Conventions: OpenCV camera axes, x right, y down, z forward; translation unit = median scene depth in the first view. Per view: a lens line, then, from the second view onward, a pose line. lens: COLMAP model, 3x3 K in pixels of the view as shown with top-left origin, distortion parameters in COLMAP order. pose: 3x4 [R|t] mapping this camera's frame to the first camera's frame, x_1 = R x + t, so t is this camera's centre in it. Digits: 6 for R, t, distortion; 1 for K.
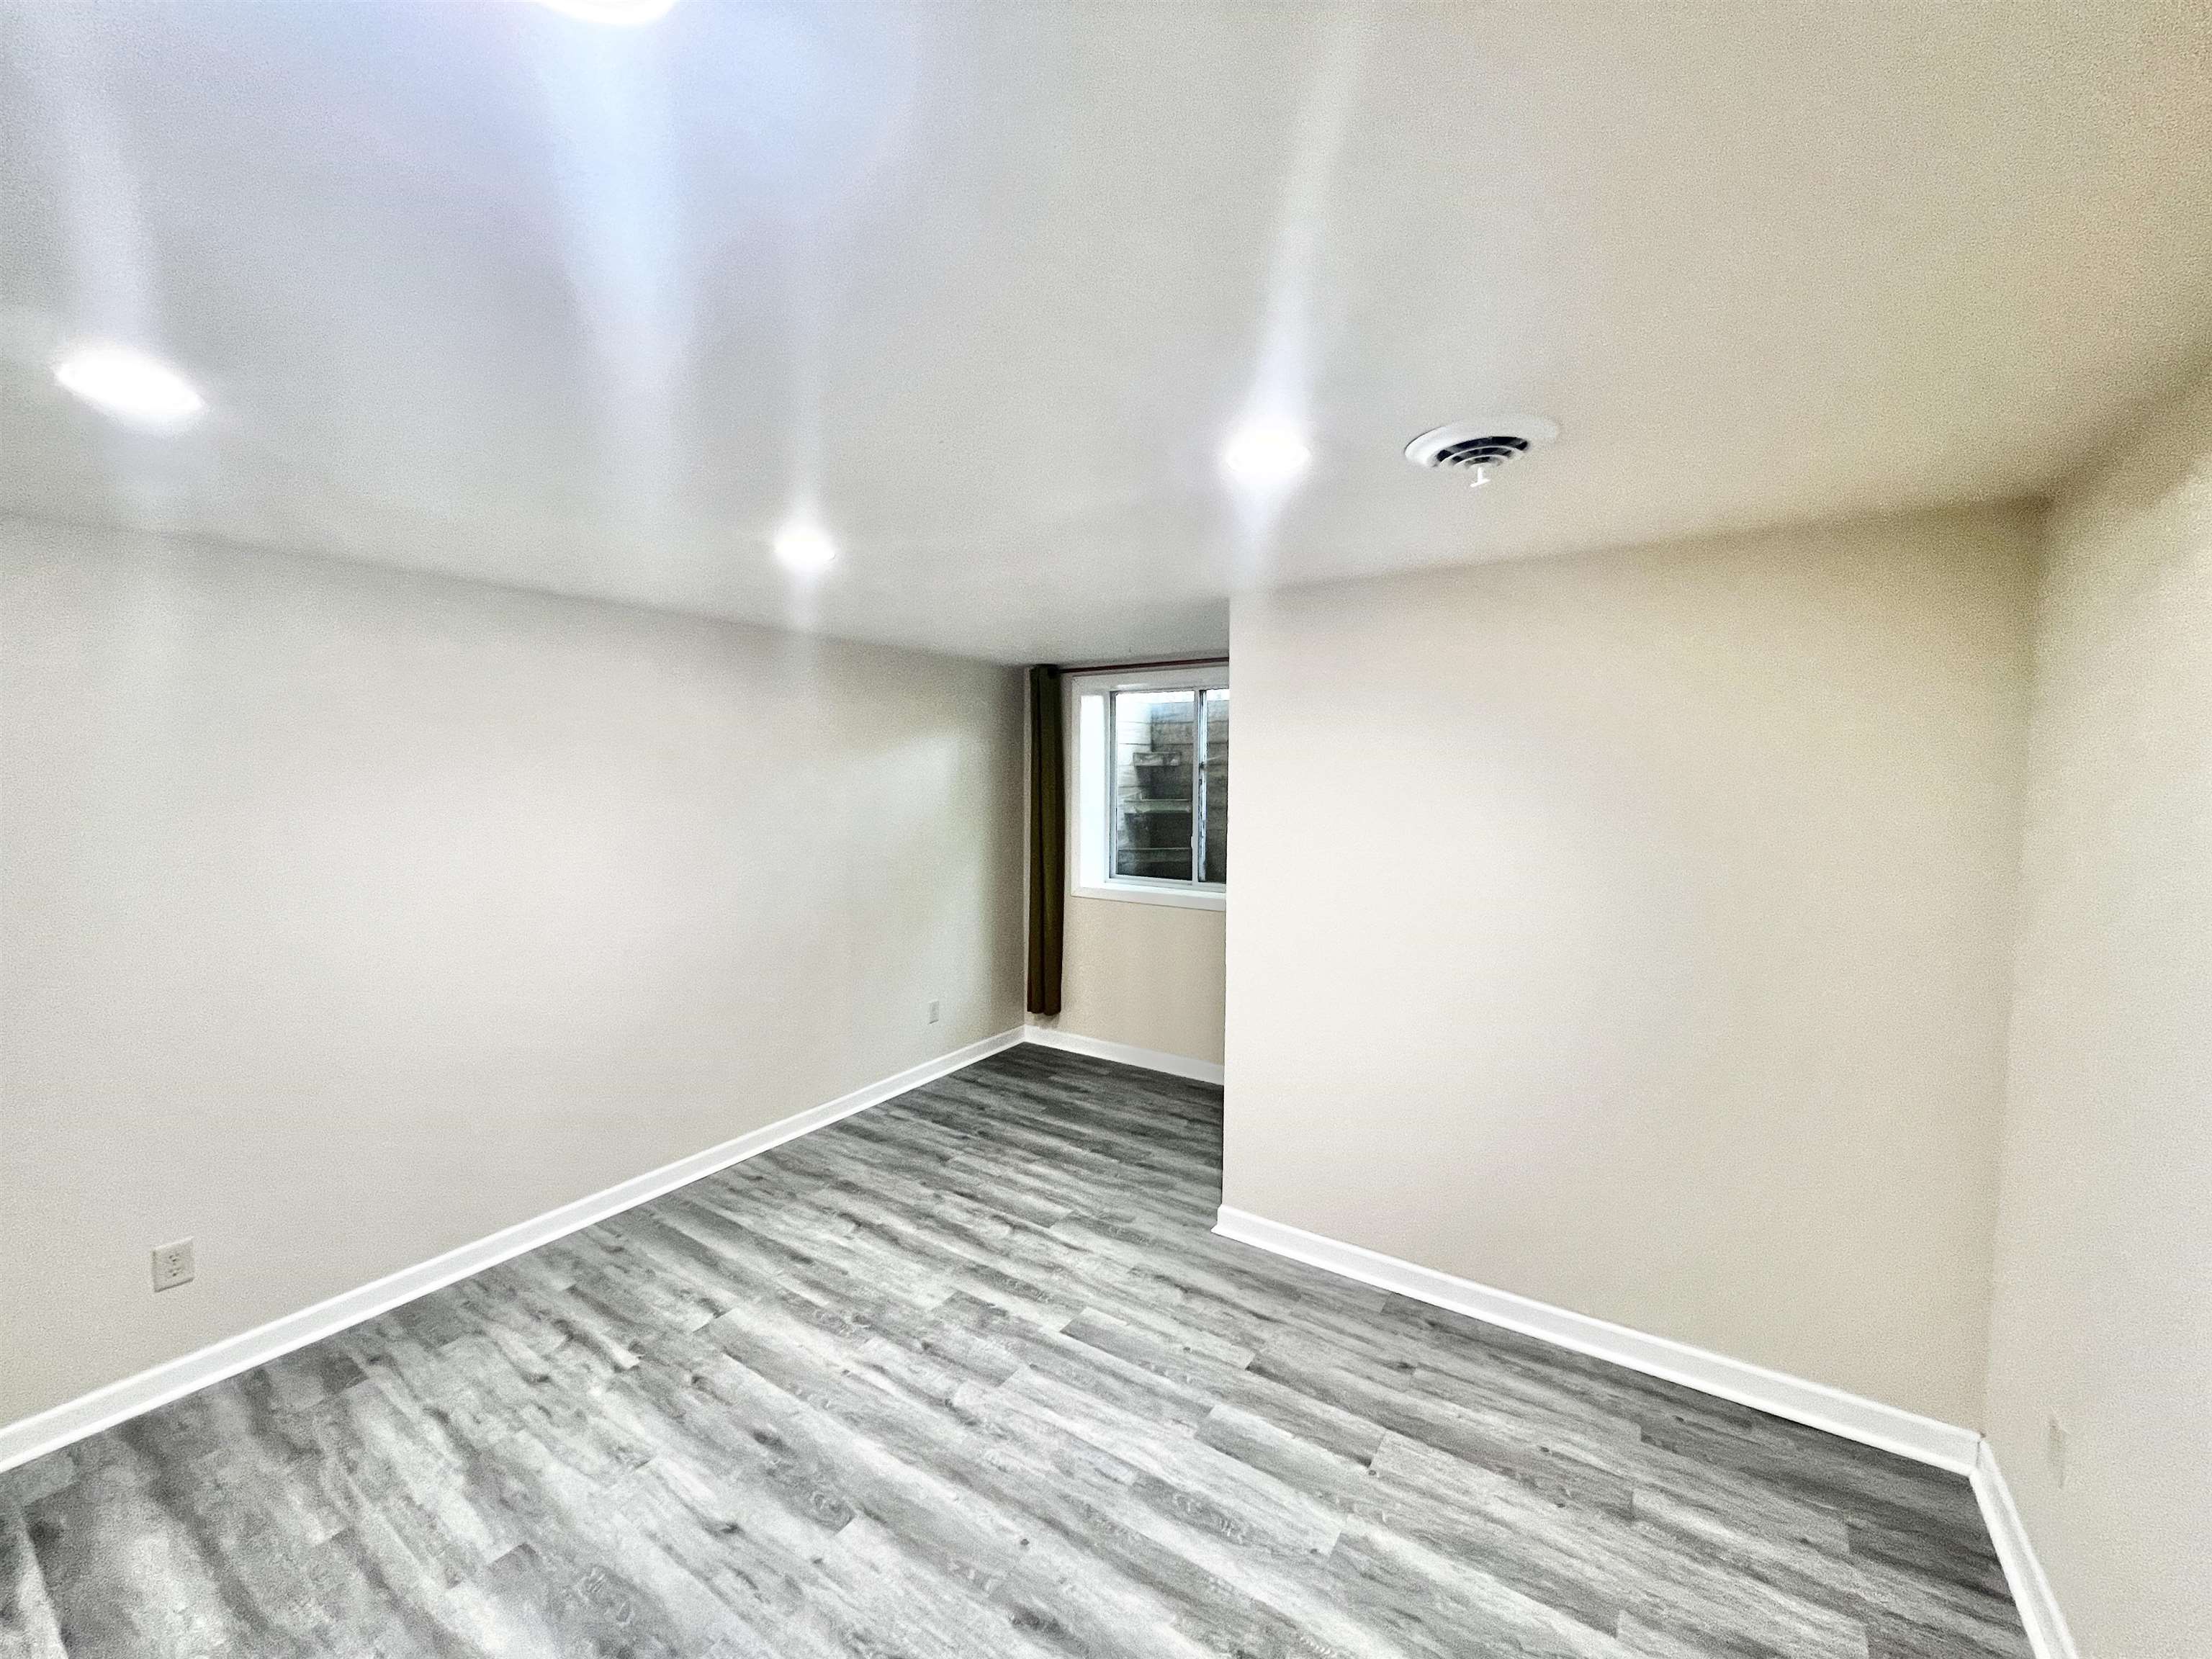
lens RADIAL K [[888.7, 0, 1106.4], [0, 888.7, 824.0], [0, 0, 1]] dist [0.000599, 0.000819]
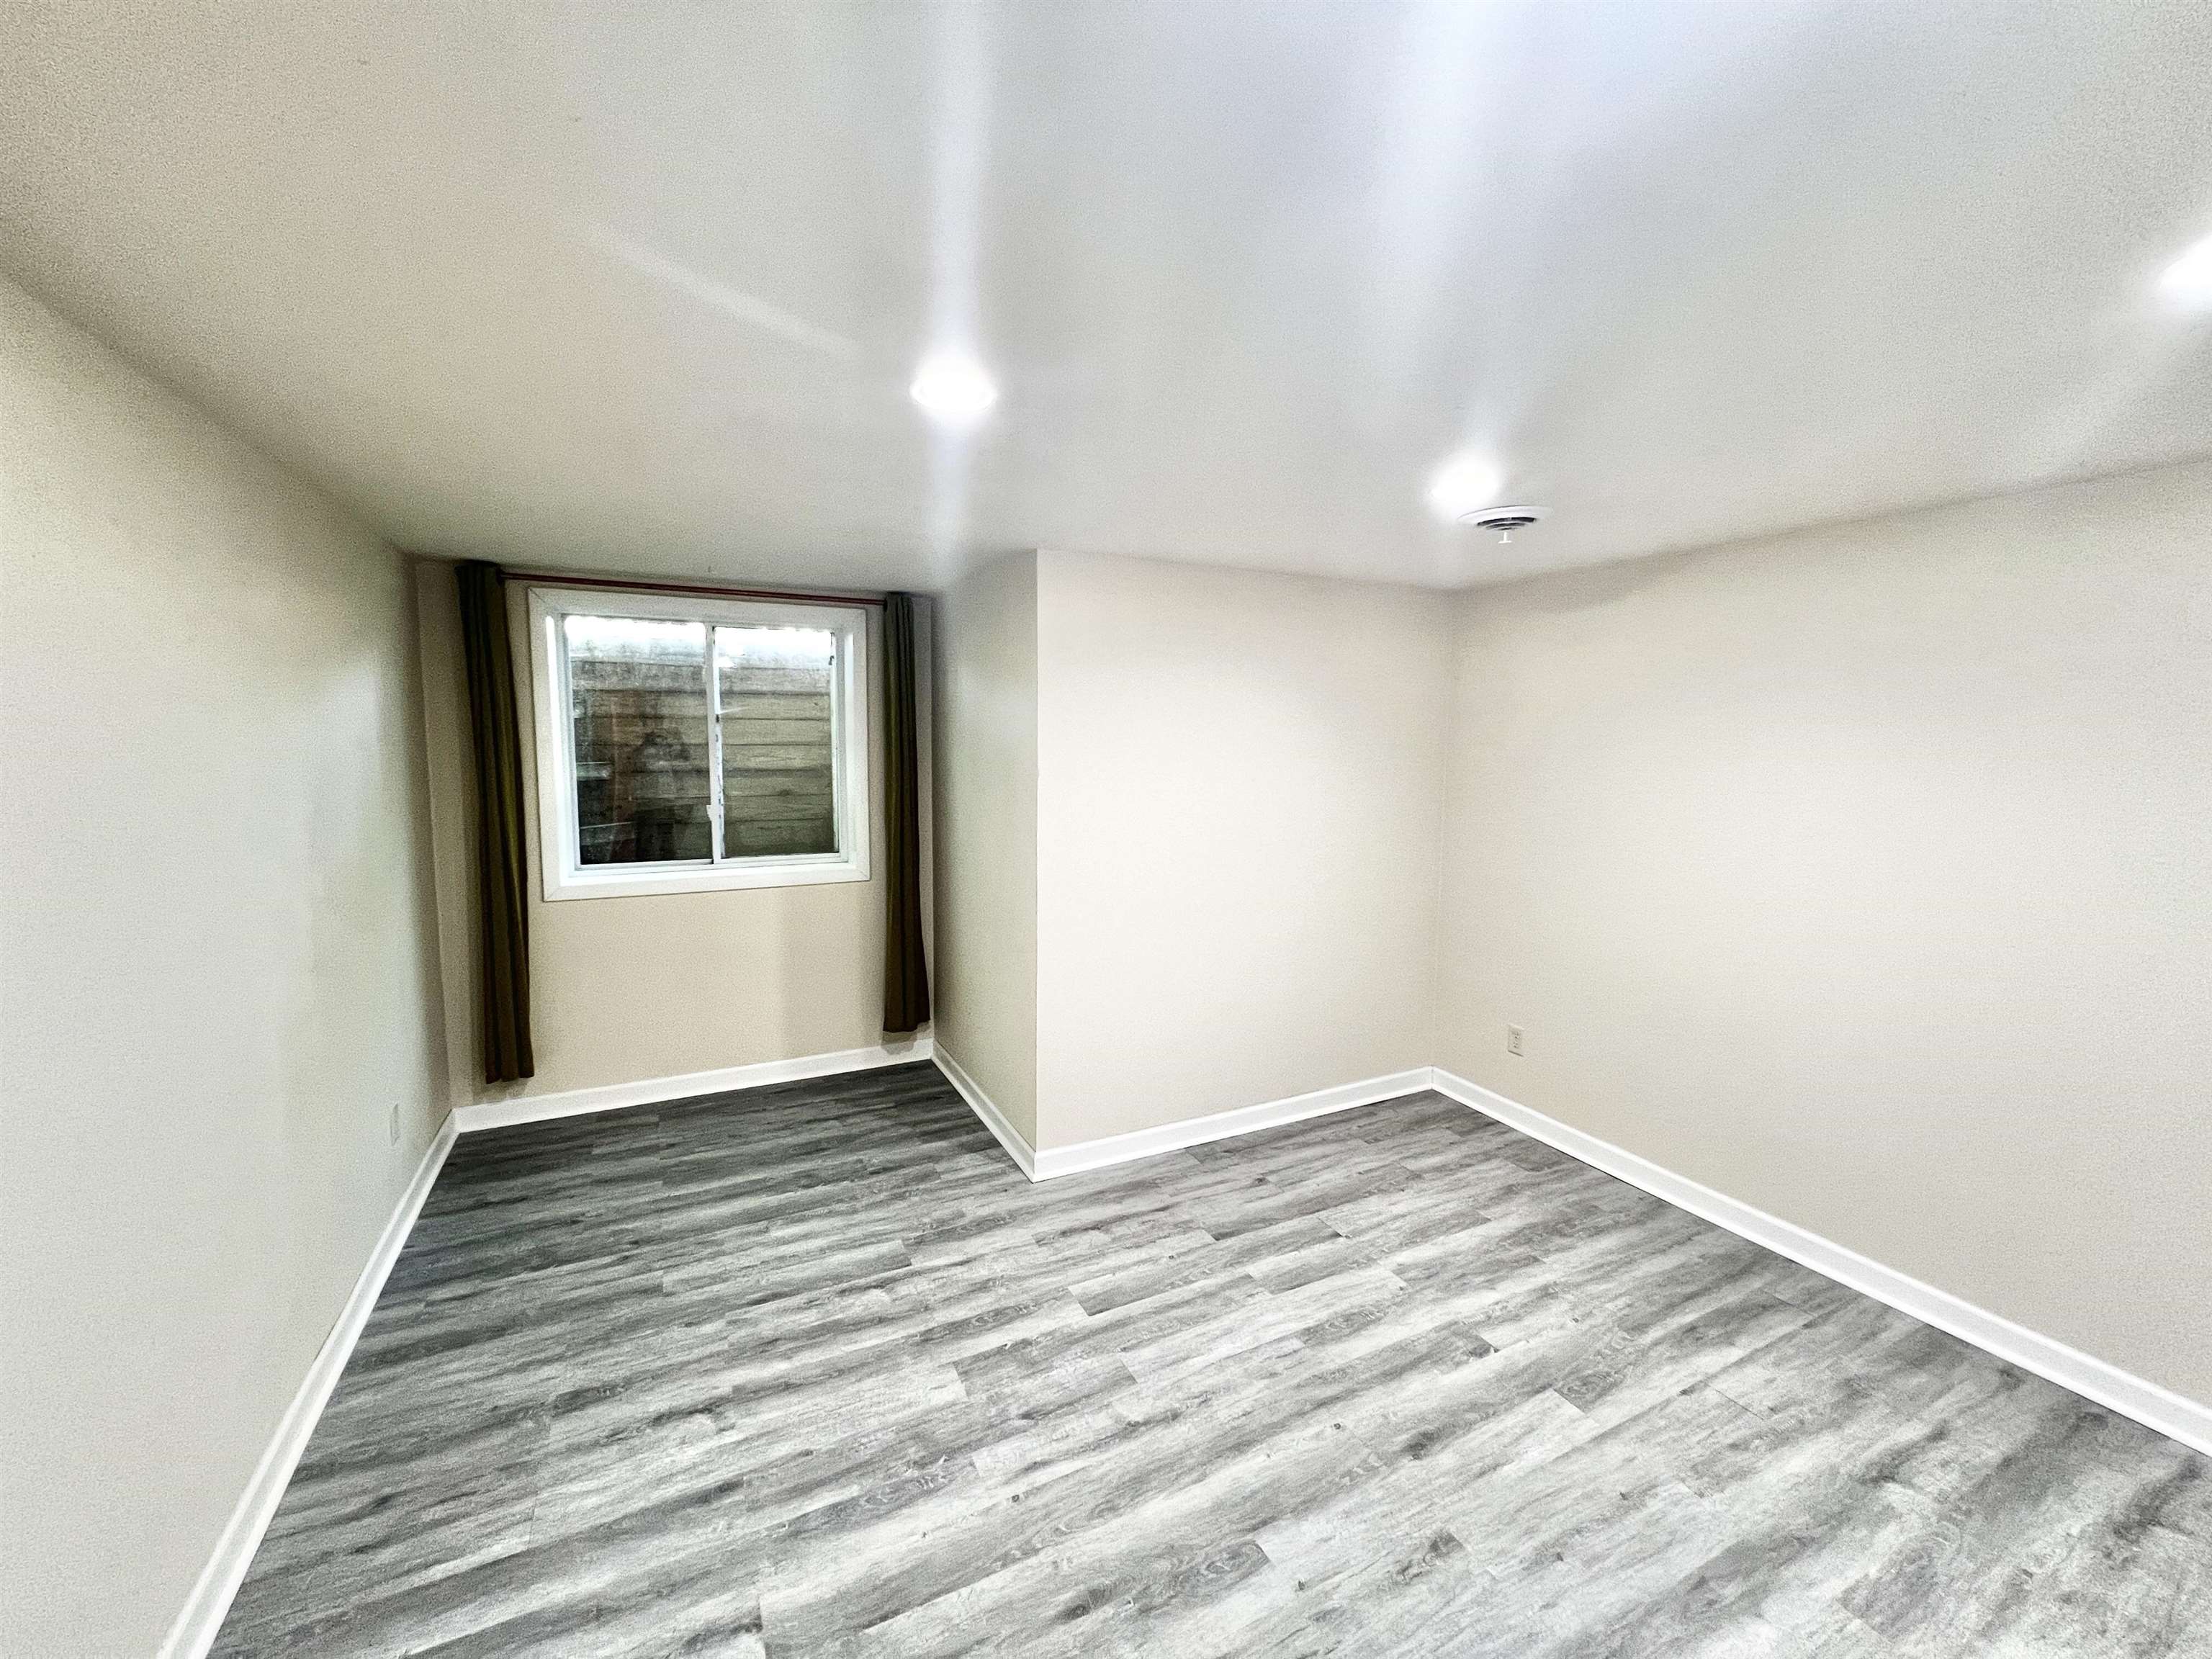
lens RADIAL K [[887.1, 0, 1103.1], [0, 887.1, 825.5], [0, 0, 1]] dist [0.000046, 0.000015]
pose [[0.494662, -0.085497, 0.864870, -0.764787], [0.045700, 0.996331, 0.072354, -0.017212], [-0.867883, 0.003734, 0.496754, 0.480403]]
